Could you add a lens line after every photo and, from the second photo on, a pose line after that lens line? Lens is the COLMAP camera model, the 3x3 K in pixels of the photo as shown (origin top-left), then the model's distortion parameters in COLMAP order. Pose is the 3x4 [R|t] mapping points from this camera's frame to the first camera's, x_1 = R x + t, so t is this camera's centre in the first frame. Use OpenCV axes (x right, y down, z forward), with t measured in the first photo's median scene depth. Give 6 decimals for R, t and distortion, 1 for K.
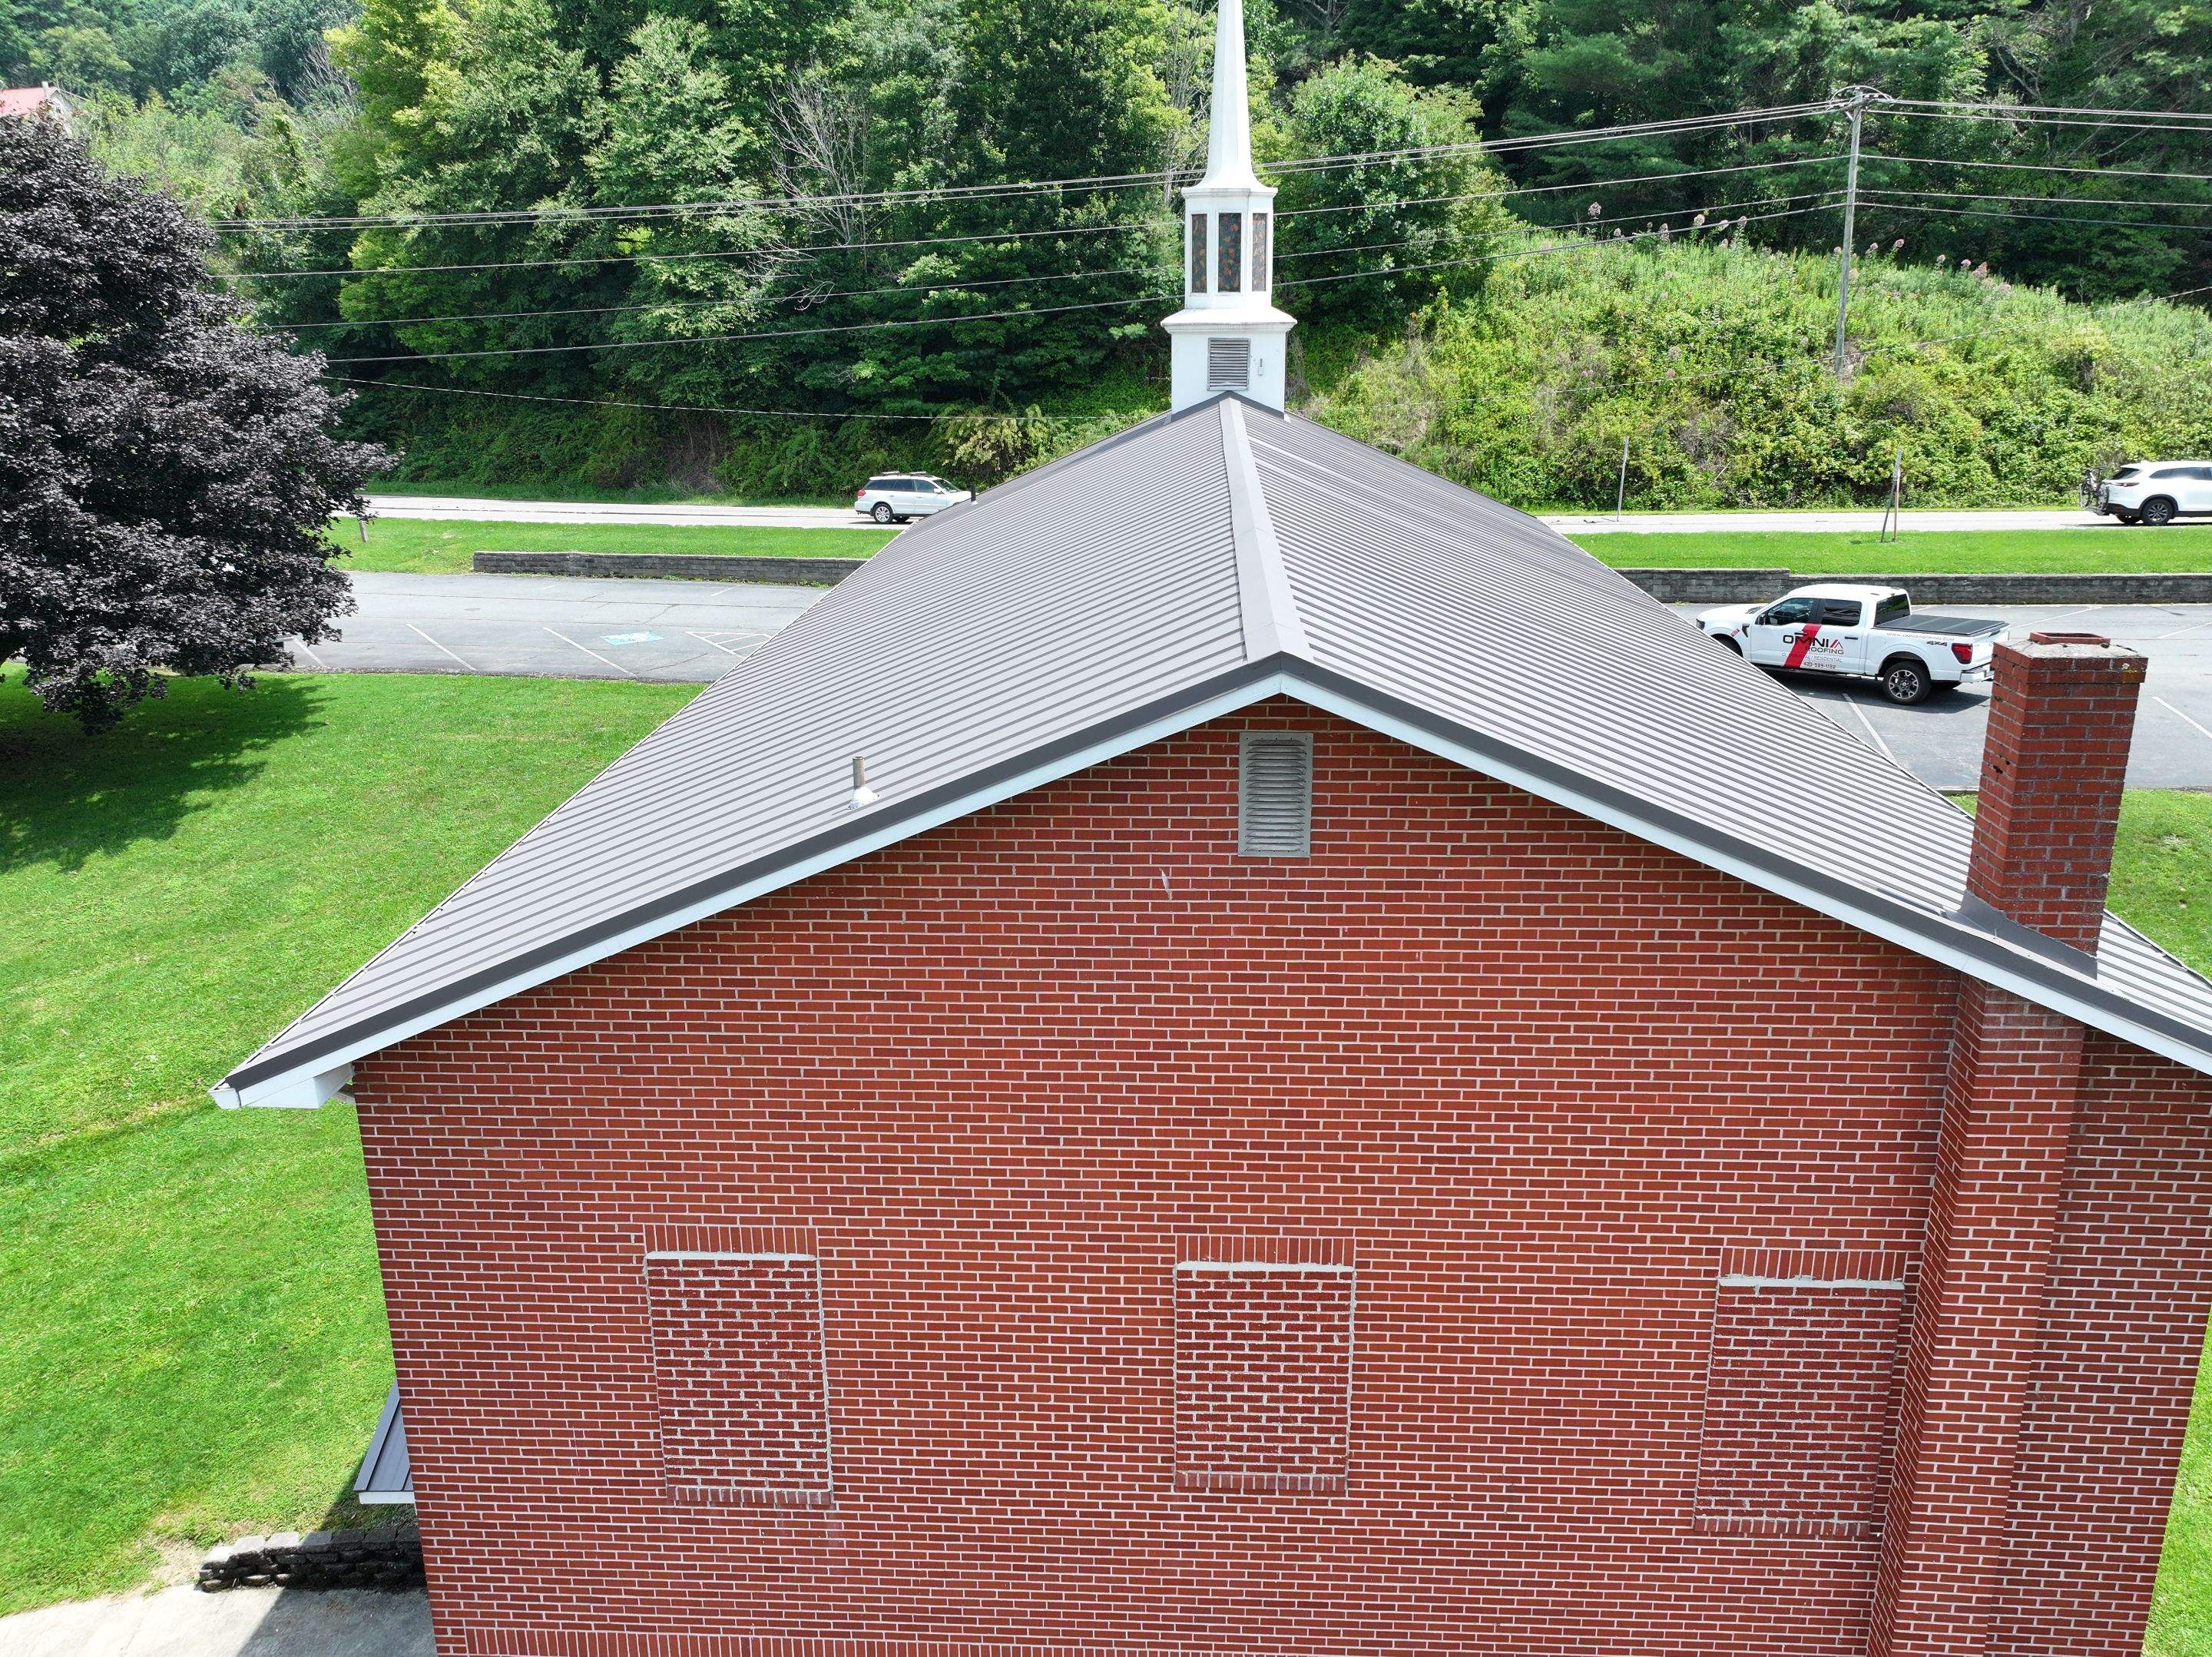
lens RADIAL K [[1765.7, 0, 1106.0], [0, 1765.7, 828.5], [0, 0, 1]] dist [0.002483, 0.006044]
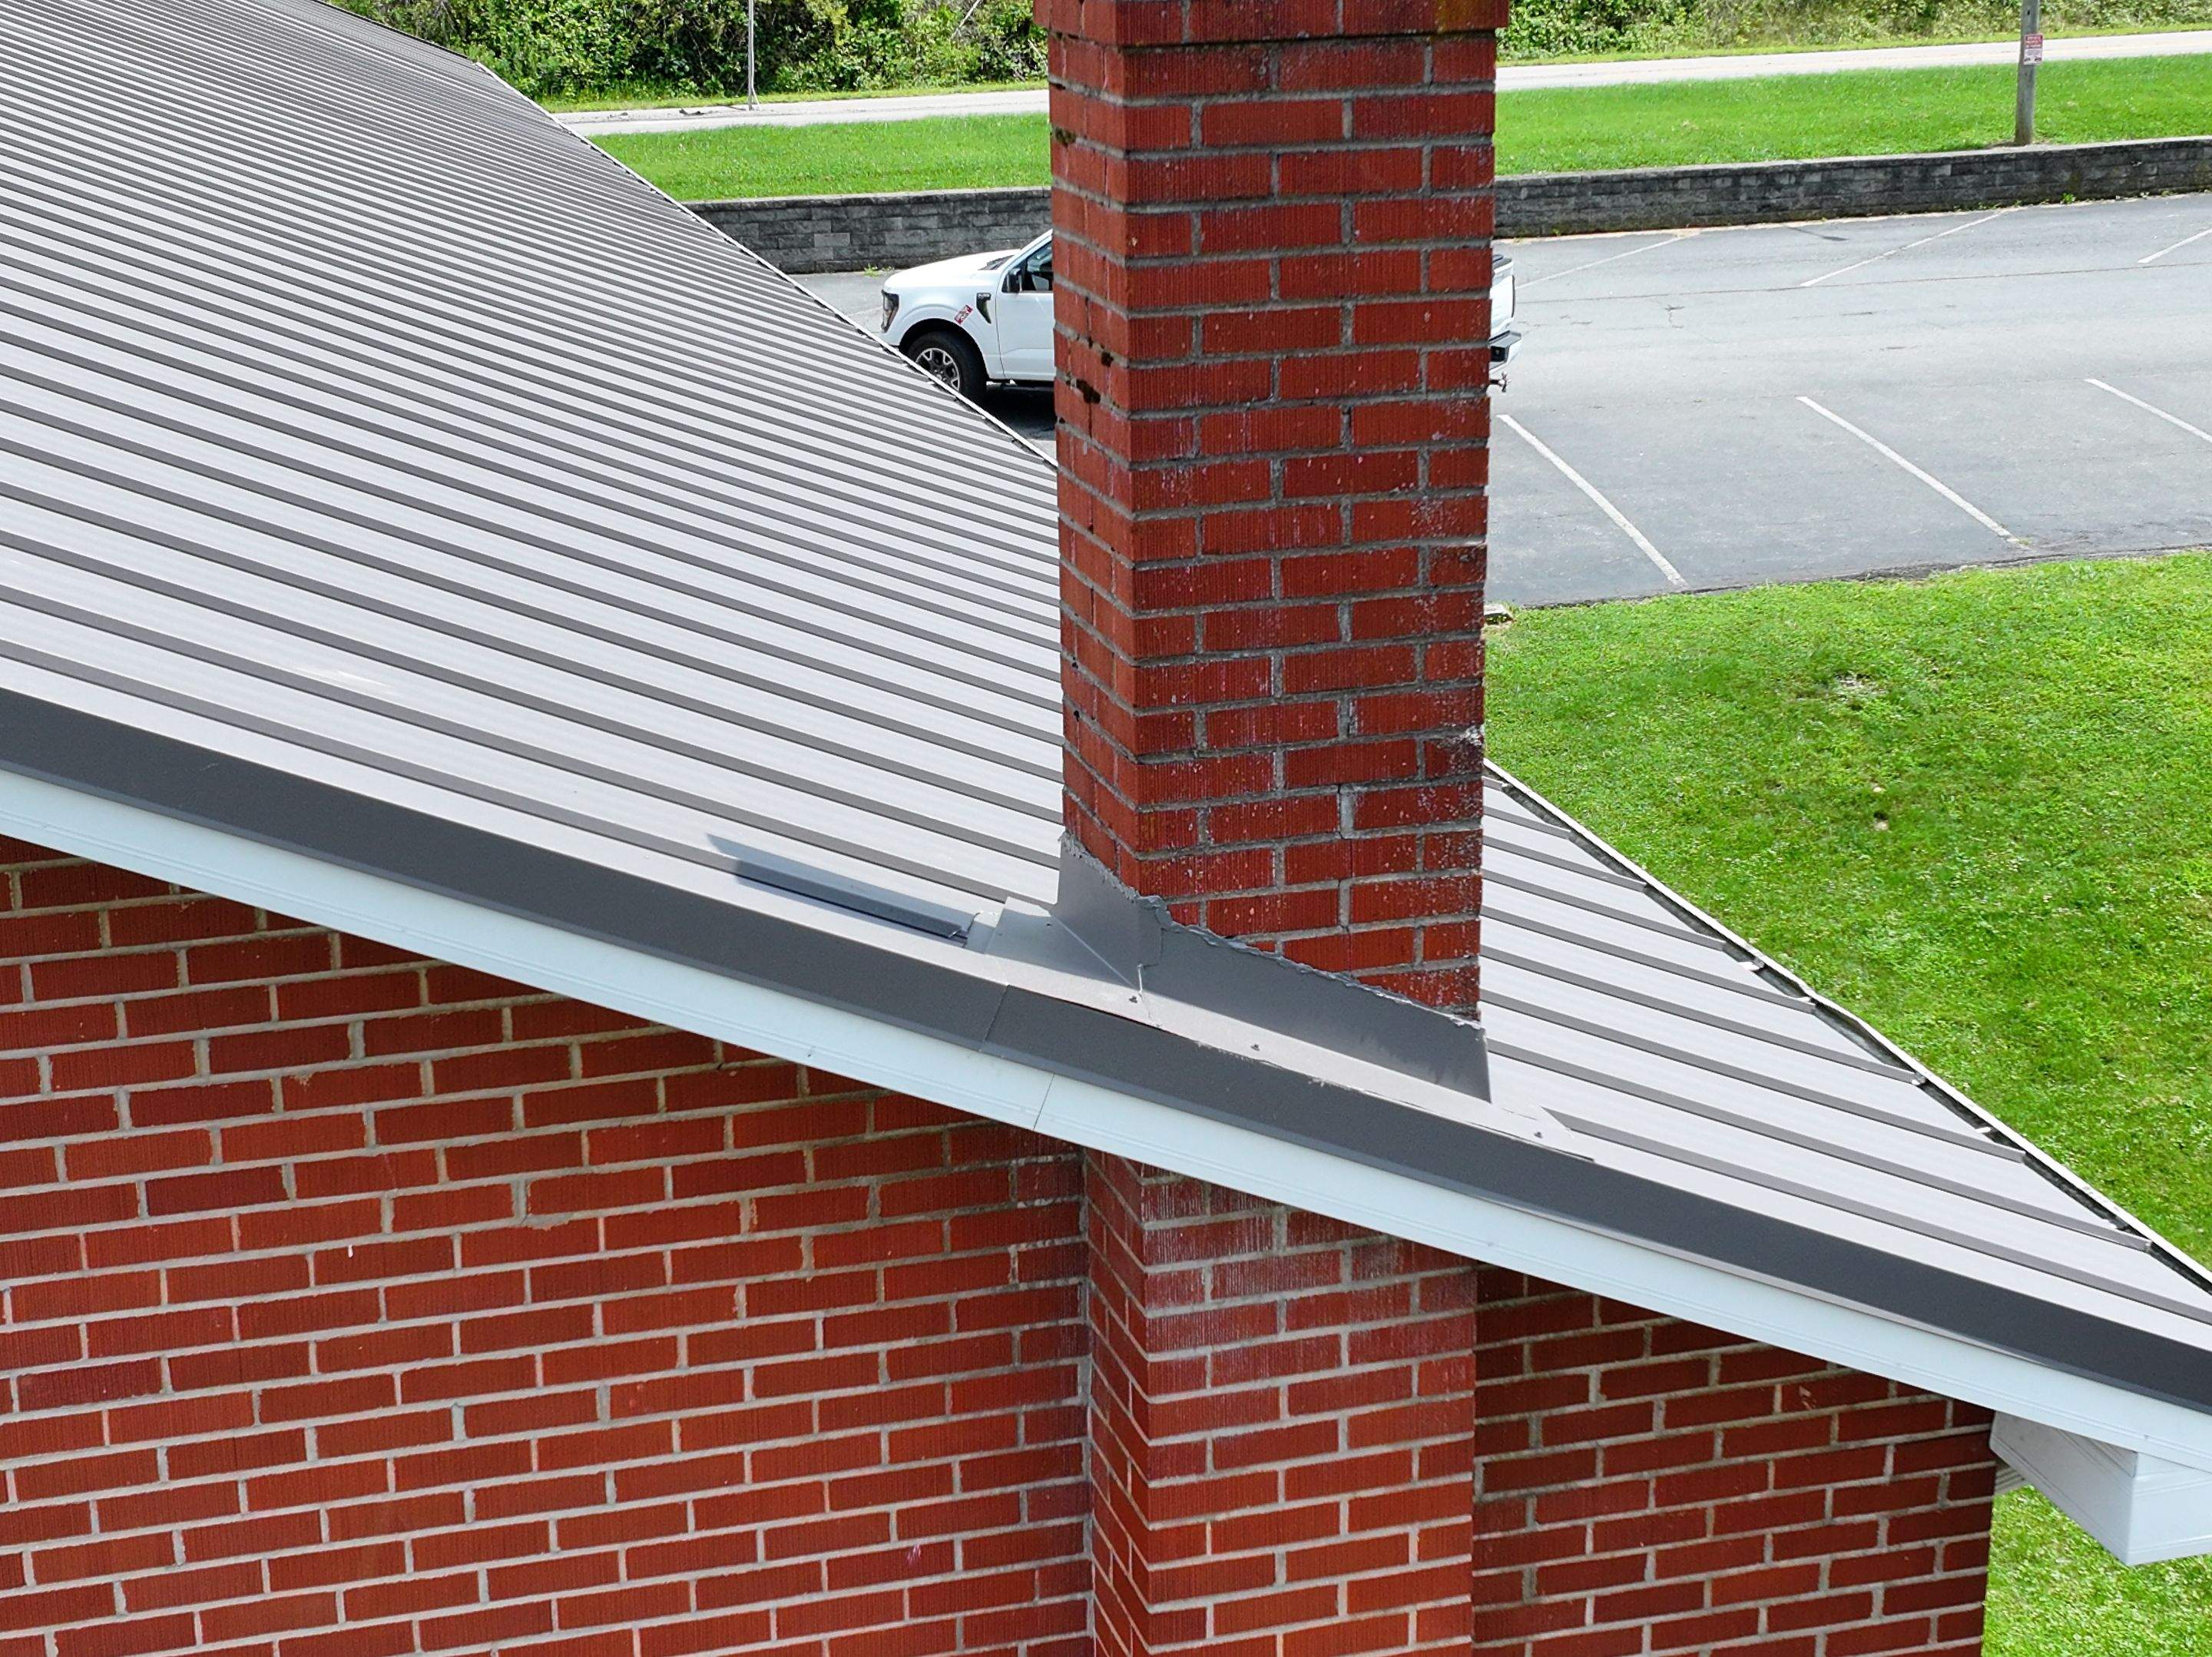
lens RADIAL K [[3675.1, 0, 1106.0], [0, 3675.1, 828.5], [0, 0, 1]] dist [0.029908, 0.037435]
pose [[0.941330, -0.098431, 0.322814, 0.296486], [0.098343, 0.995014, 0.016626, 0.023973], [-0.322841, 0.016096, 0.946316, 0.429285]]
